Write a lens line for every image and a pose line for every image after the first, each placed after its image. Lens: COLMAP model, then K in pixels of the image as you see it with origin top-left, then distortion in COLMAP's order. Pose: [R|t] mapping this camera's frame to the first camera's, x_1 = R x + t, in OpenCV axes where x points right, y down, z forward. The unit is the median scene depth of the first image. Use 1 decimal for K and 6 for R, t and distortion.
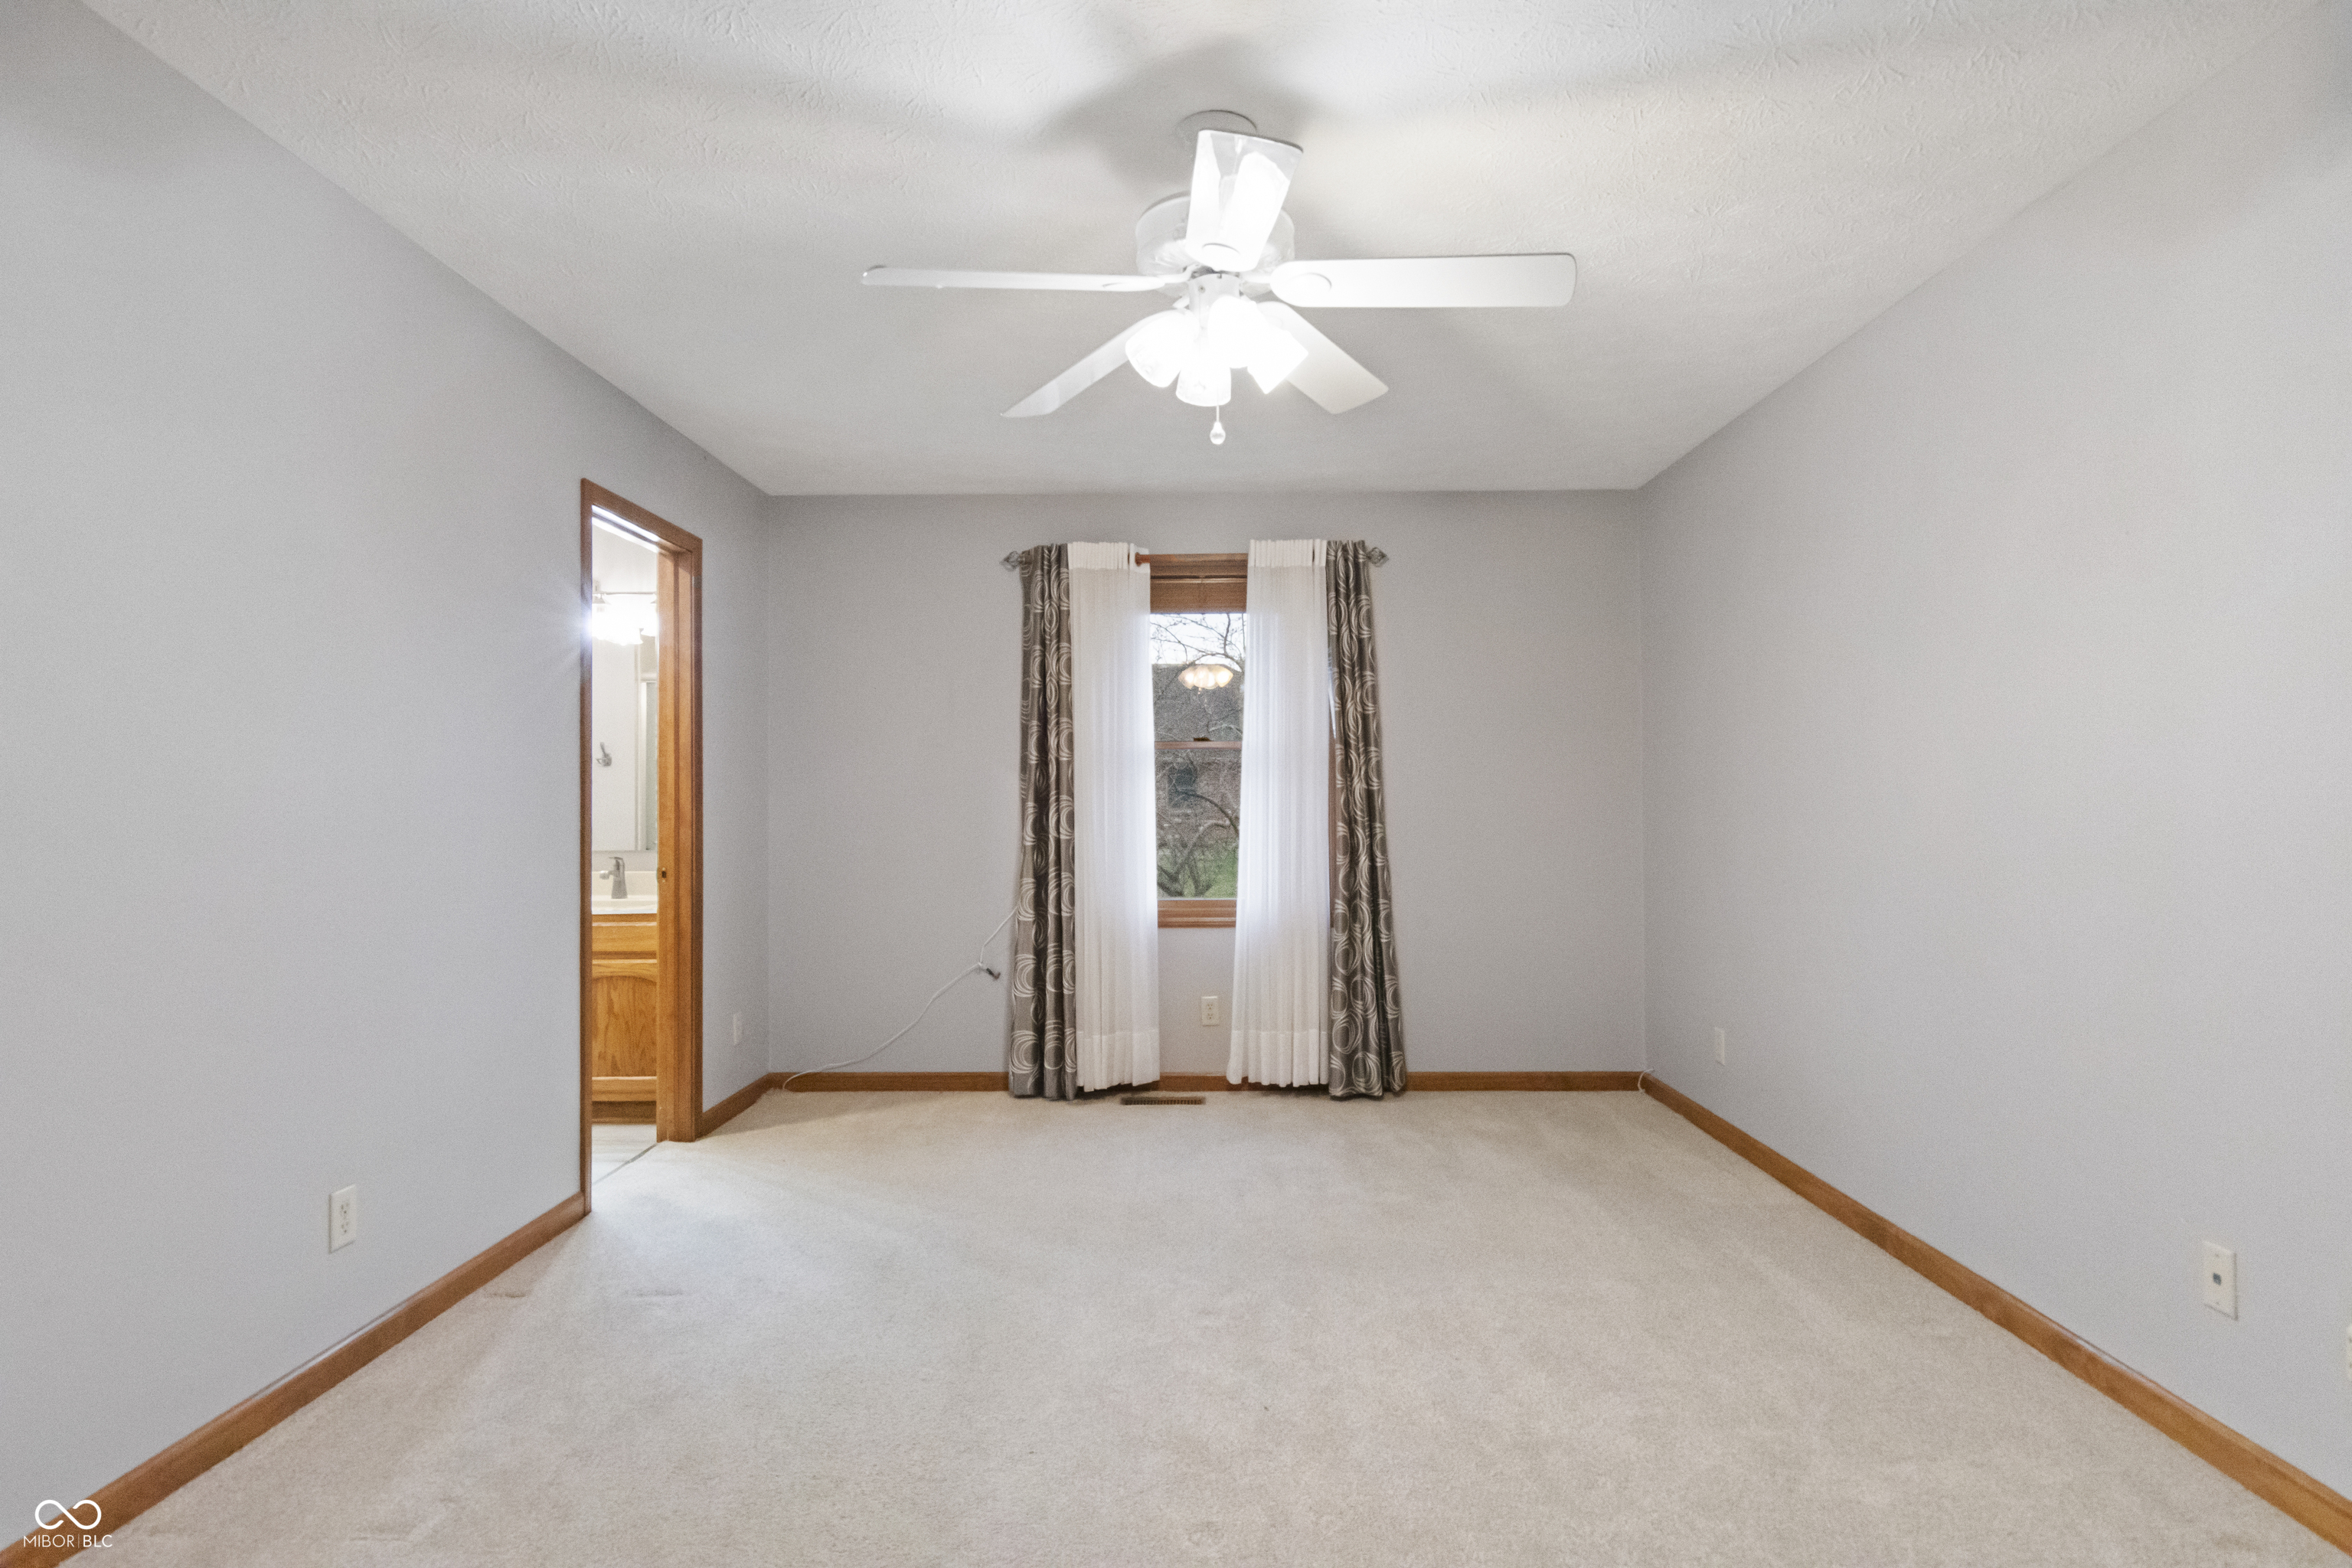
lens RADIAL K [[1261.0, 0, 1187.9], [0, 1261.0, 775.7], [0, 0, 1]] dist [0.004690, -0.000994]
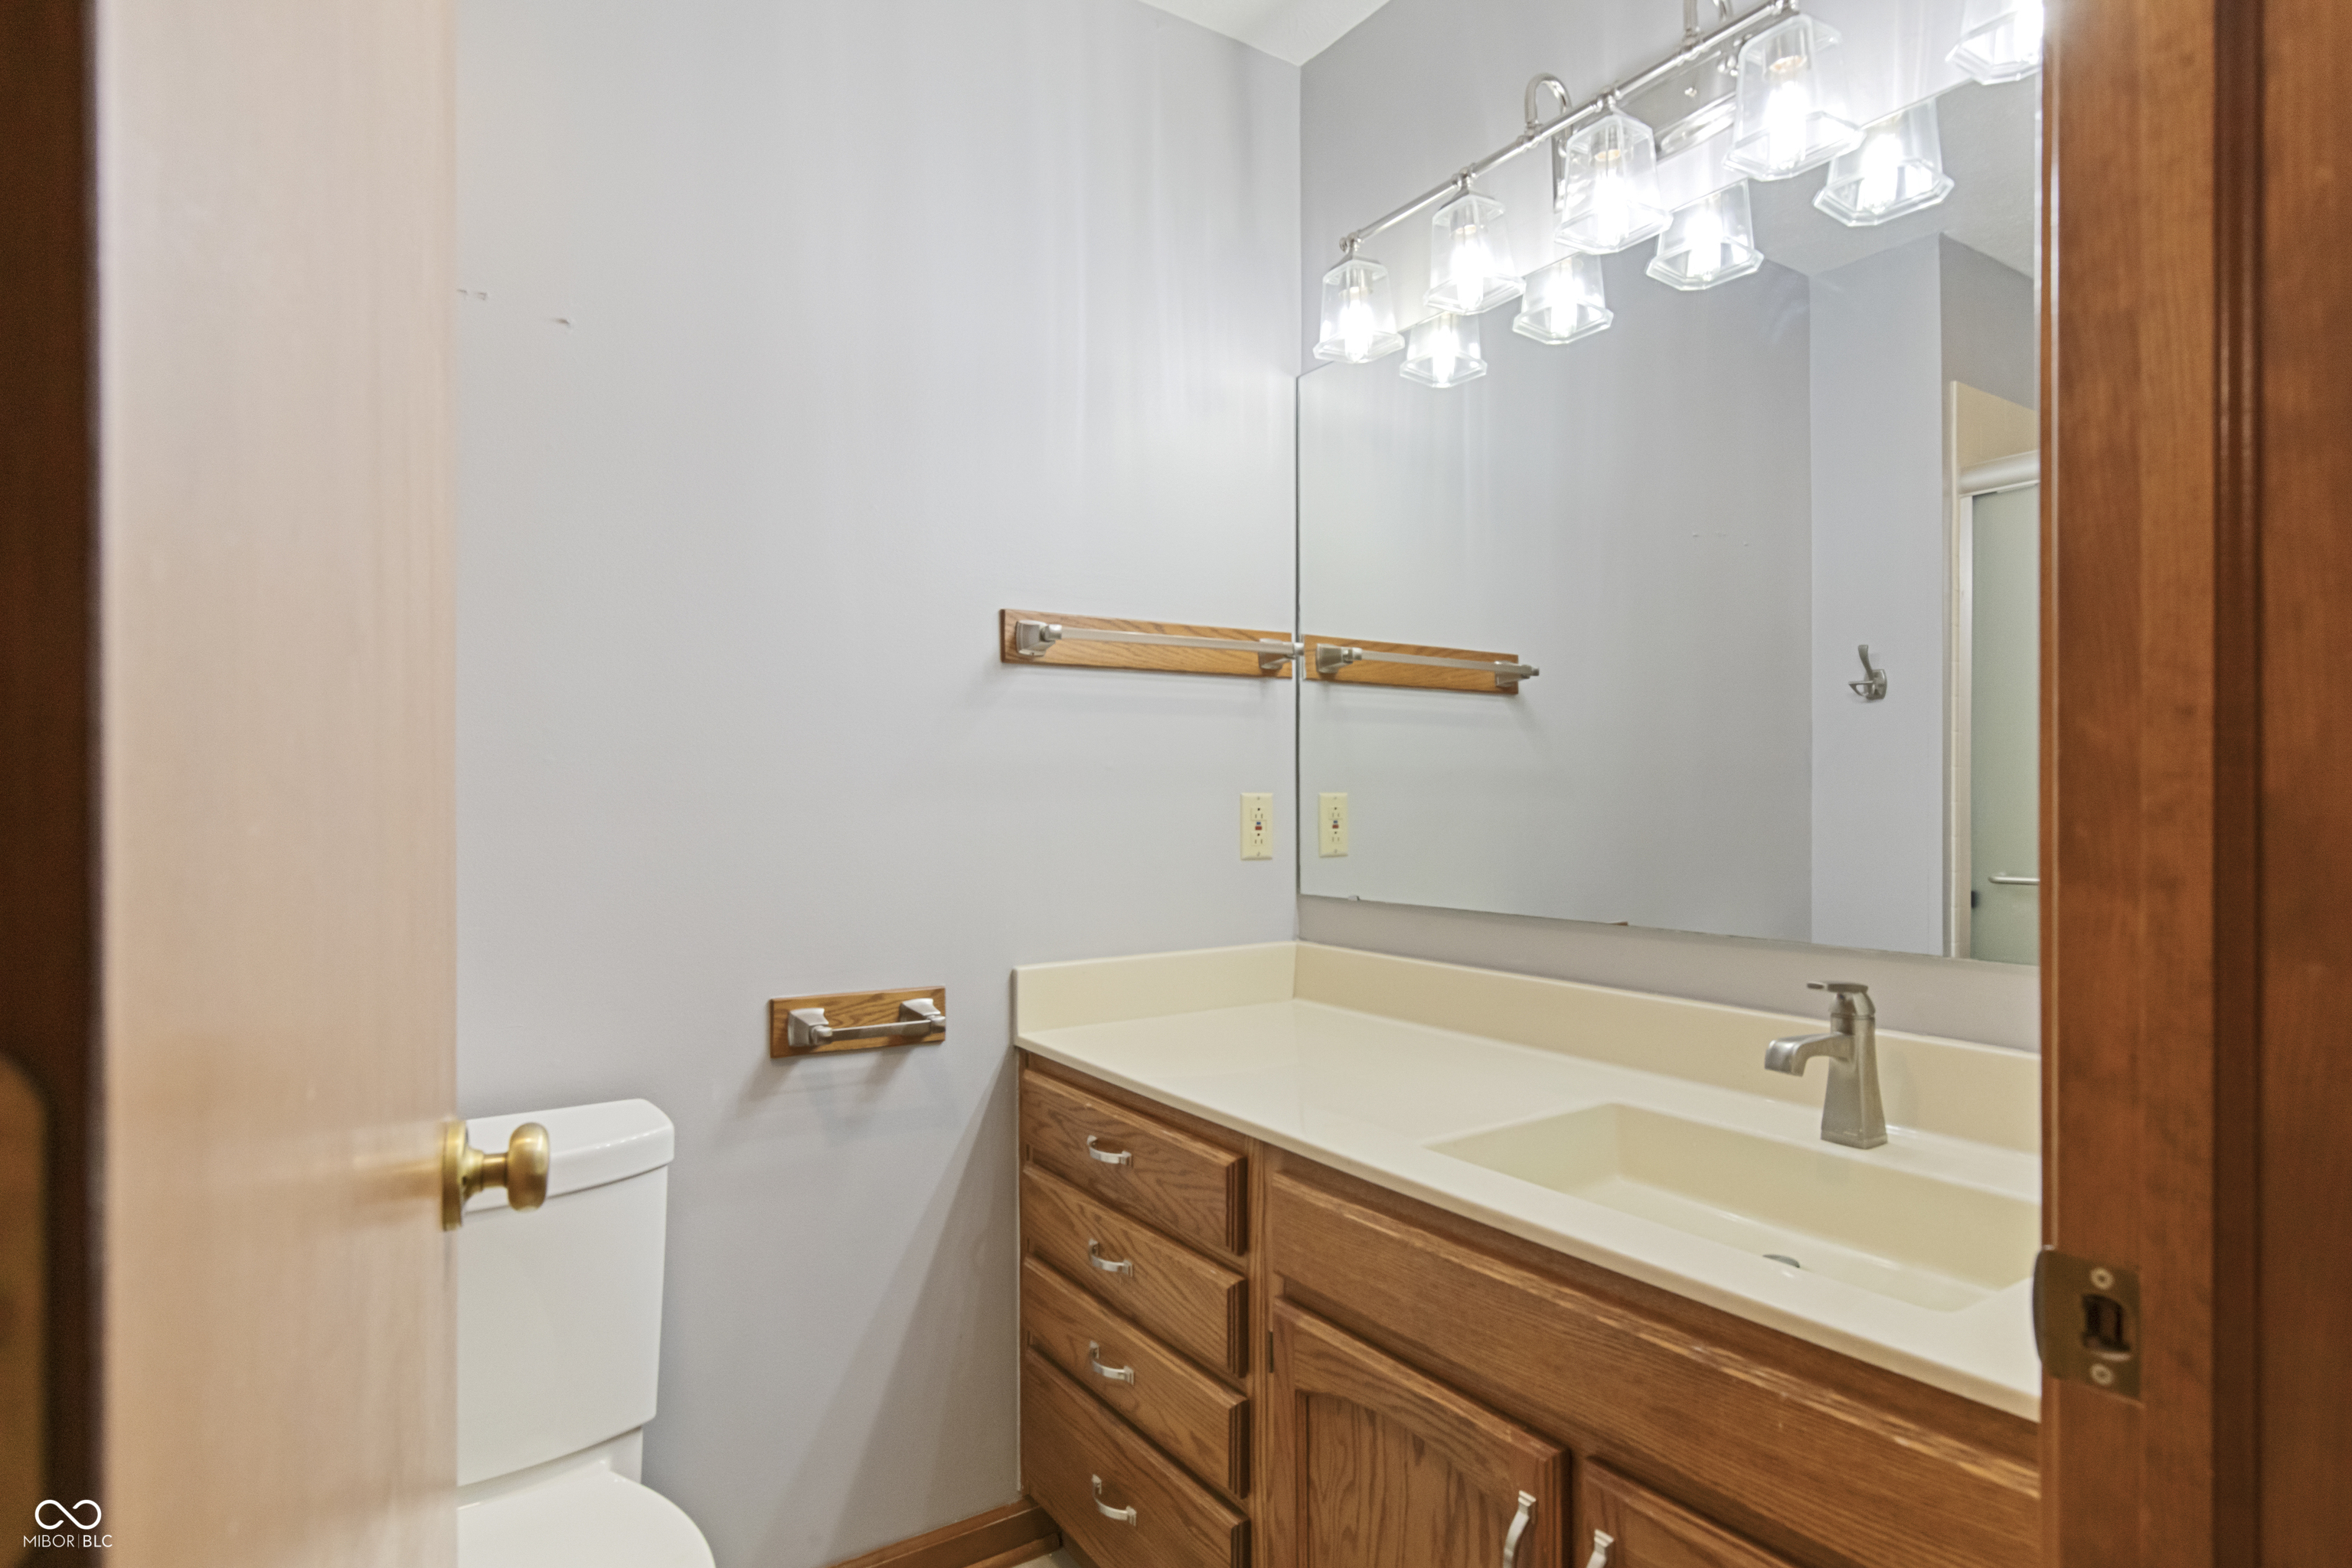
lens RADIAL K [[1244.7, 0, 1175.3], [0, 1244.7, 799.7], [0, 0, 1]] dist [0.004949, 0.000598]
pose [[0.558465, 0.004451, -0.829516, -0.326007], [0.019155, 0.999650, 0.018260, 0.020089], [0.829307, -0.026086, 0.558184, 0.765341]]
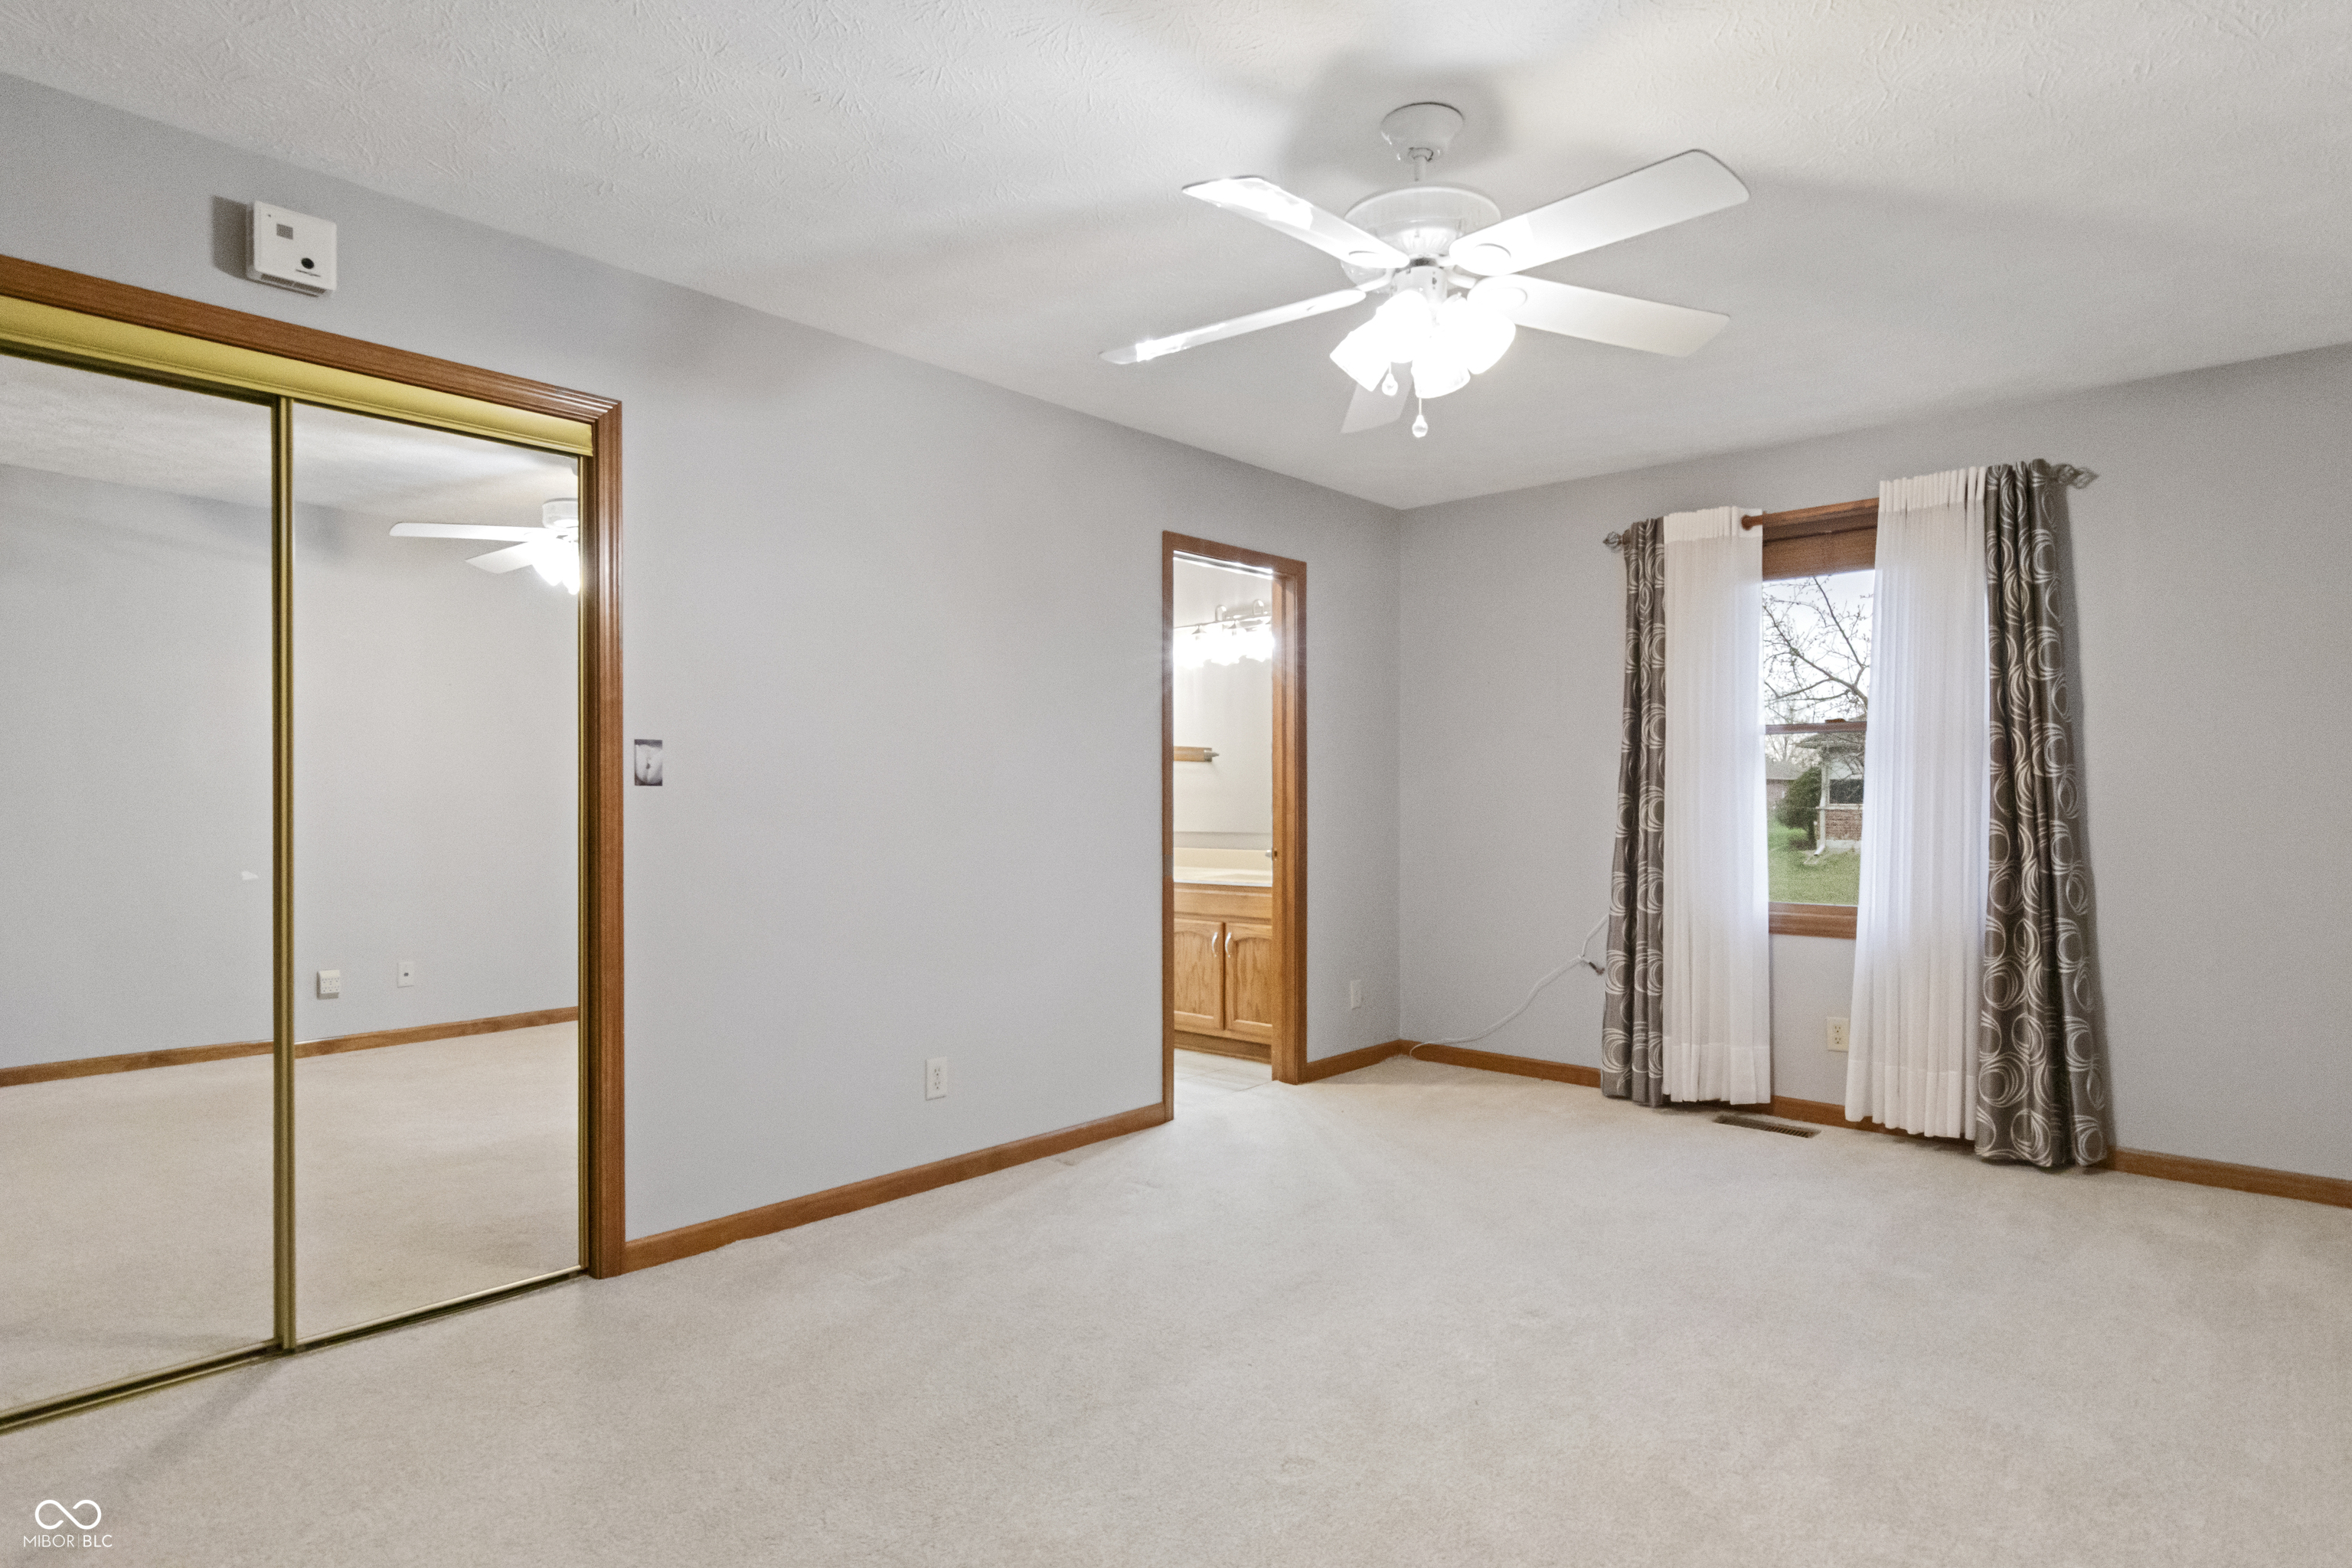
lens RADIAL K [[1276.2, 0, 1182.8], [0, 1276.2, 792.6], [0, 0, 1]] dist [0.004842, 0.000212]
pose [[0.750190, 0.001506, -0.661220, 0.269737], [0.012191, 0.999796, 0.016108, 0.001217], [0.661110, -0.020145, 0.750019, 0.050060]]
